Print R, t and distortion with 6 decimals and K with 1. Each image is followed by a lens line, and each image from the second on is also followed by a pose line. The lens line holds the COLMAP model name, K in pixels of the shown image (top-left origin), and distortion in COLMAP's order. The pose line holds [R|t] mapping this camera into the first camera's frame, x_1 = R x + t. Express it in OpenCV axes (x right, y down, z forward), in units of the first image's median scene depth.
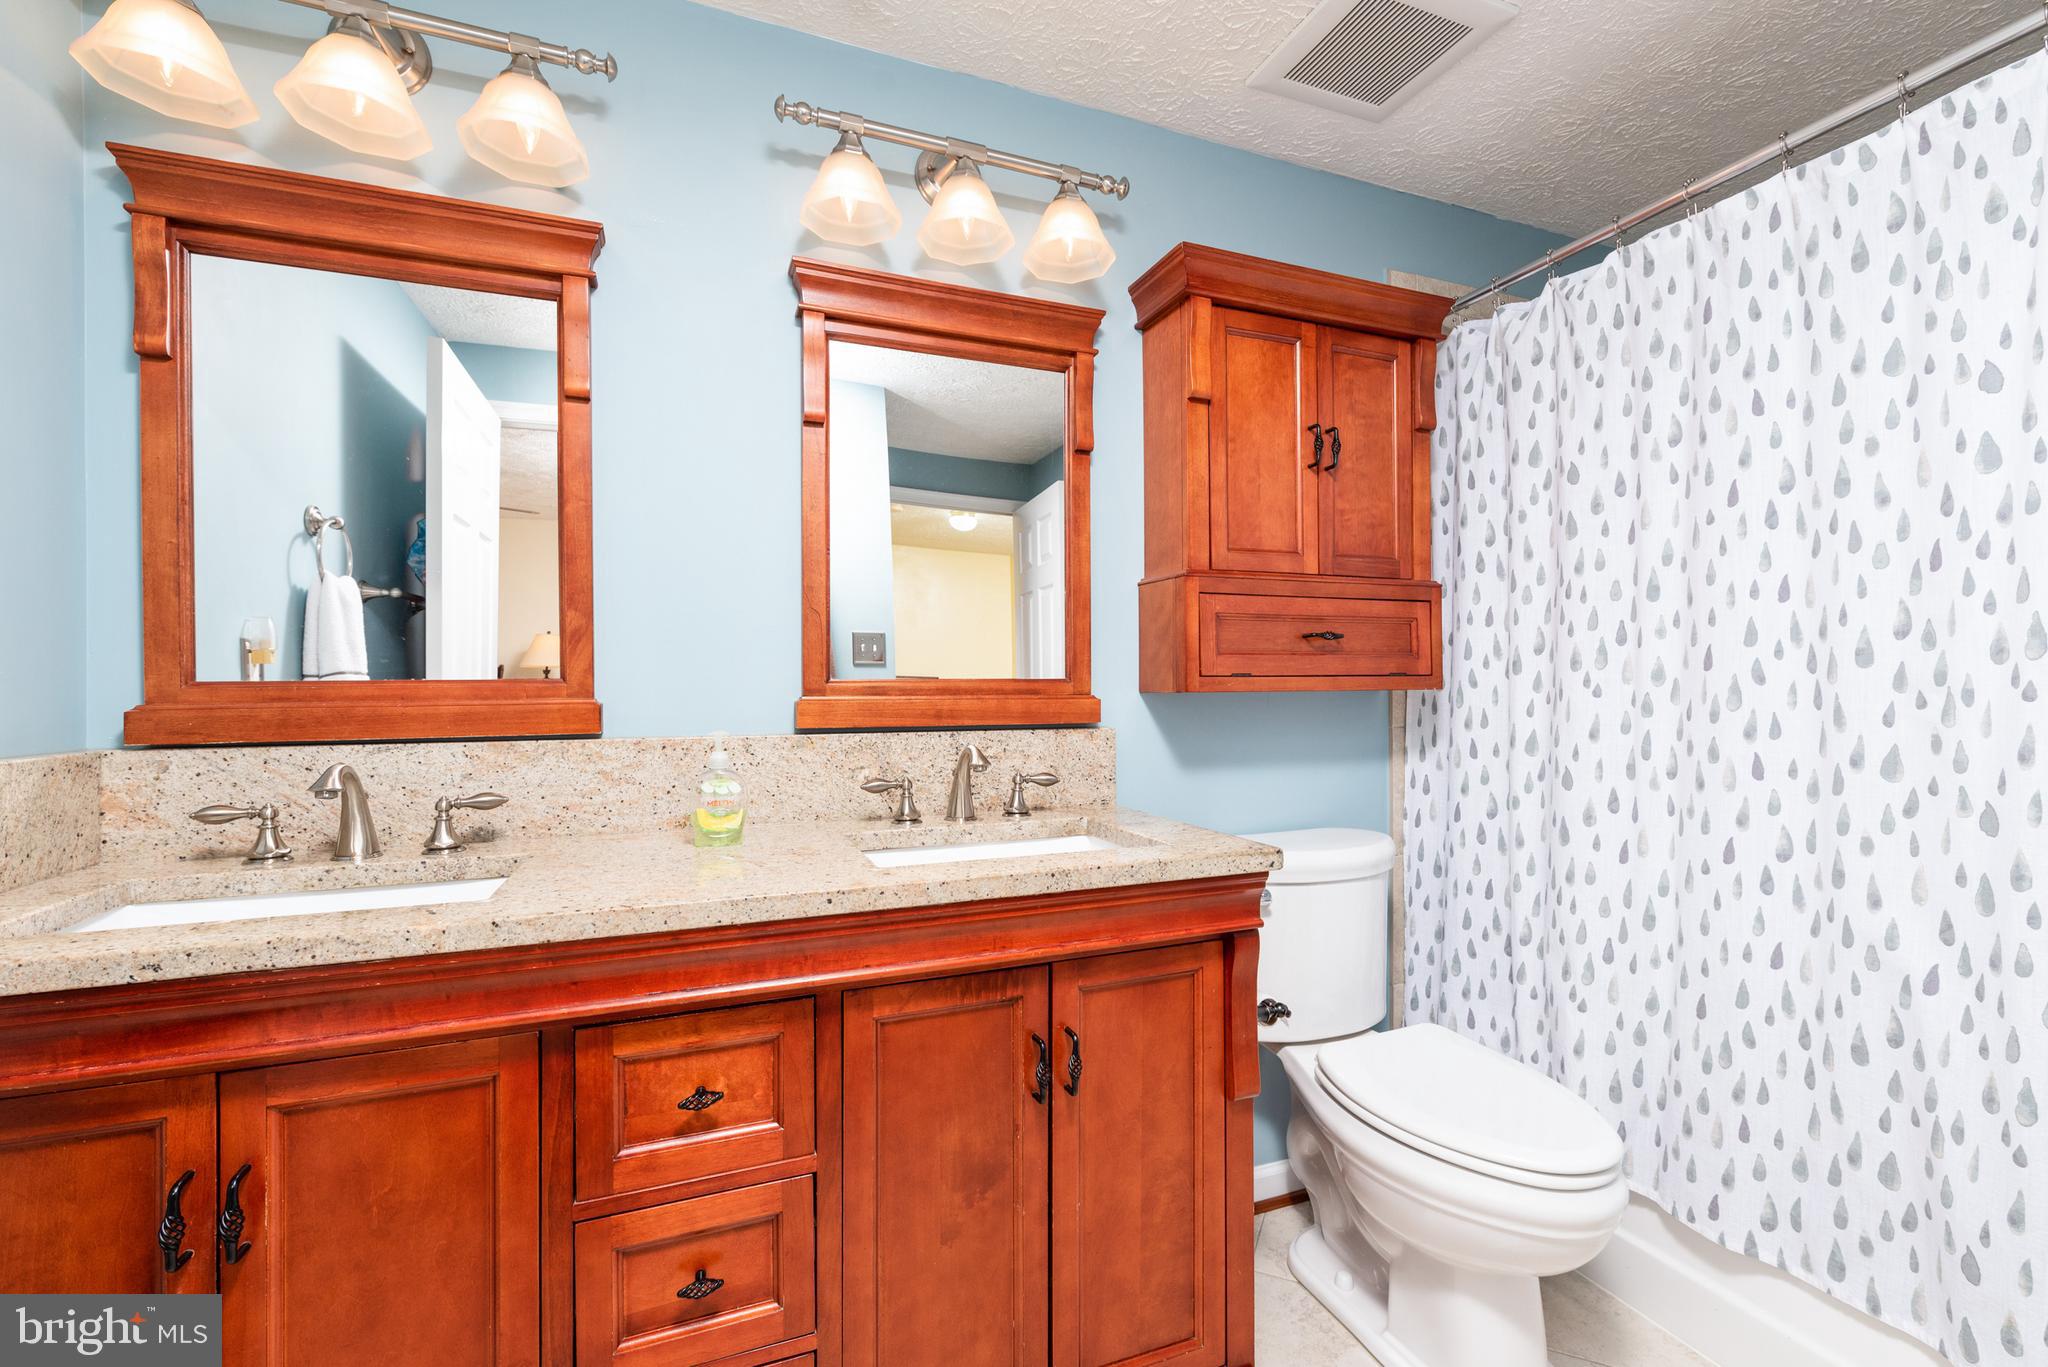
lens RADIAL K [[888.2, 0, 1030.4], [0, 888.2, 684.0], [0, 0, 1]] dist [0.001725, -0.000916]
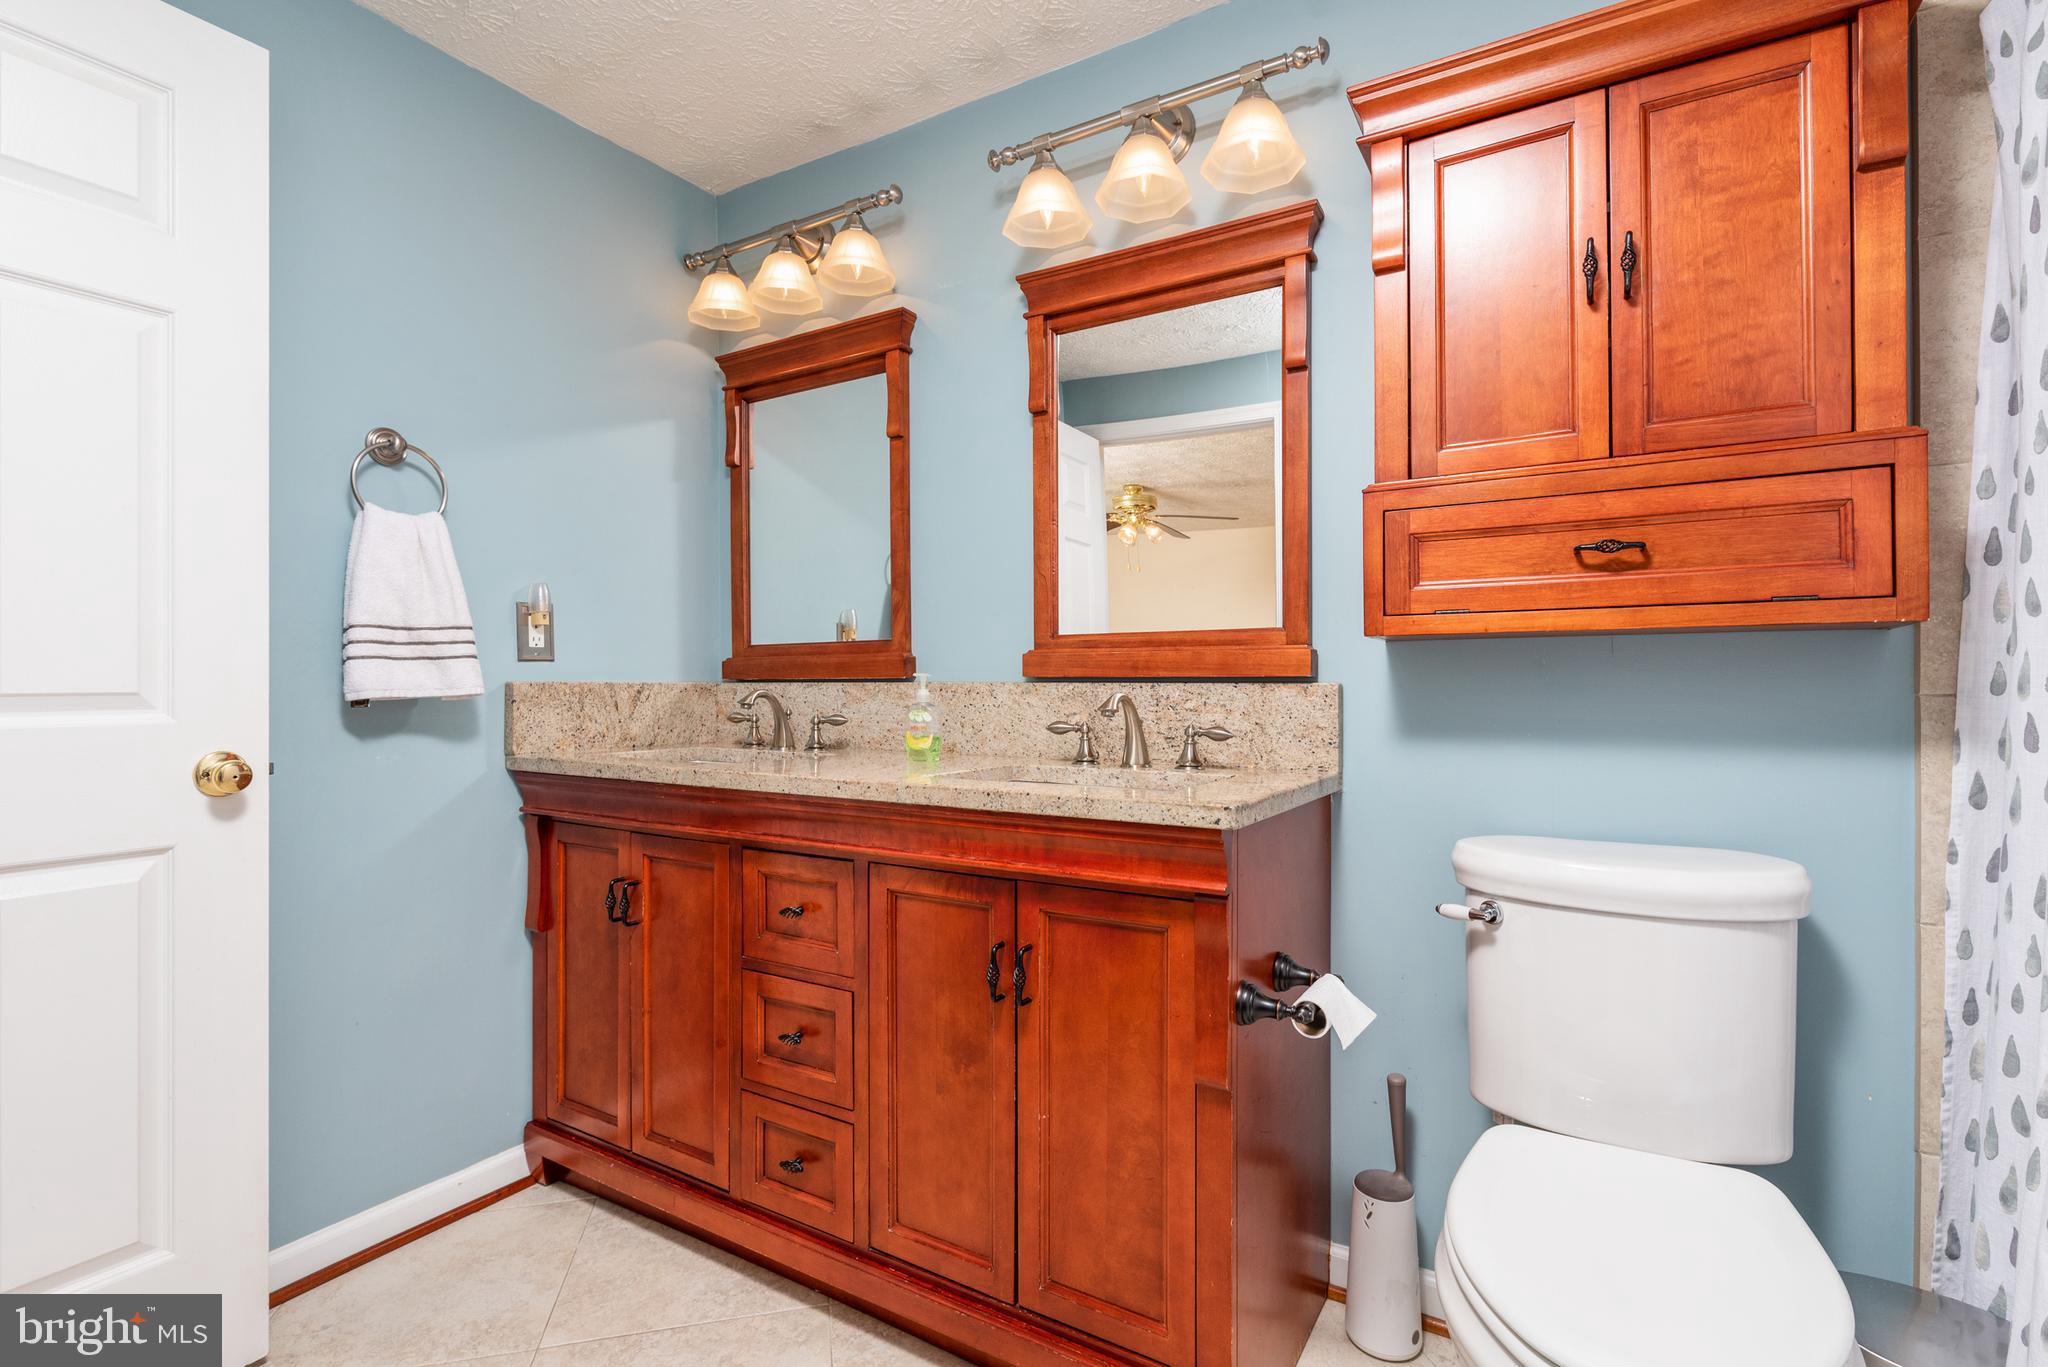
lens RADIAL K [[1012.9, 0, 1031.1], [0, 1012.9, 679.2], [0, 0, 1]] dist [0.003844, -0.000380]
pose [[0.577422, -0.001166, -0.816445, 0.919295], [-0.000785, 0.999998, -0.001984, 0.061466], [0.816446, 0.001787, 0.577420, 0.260736]]
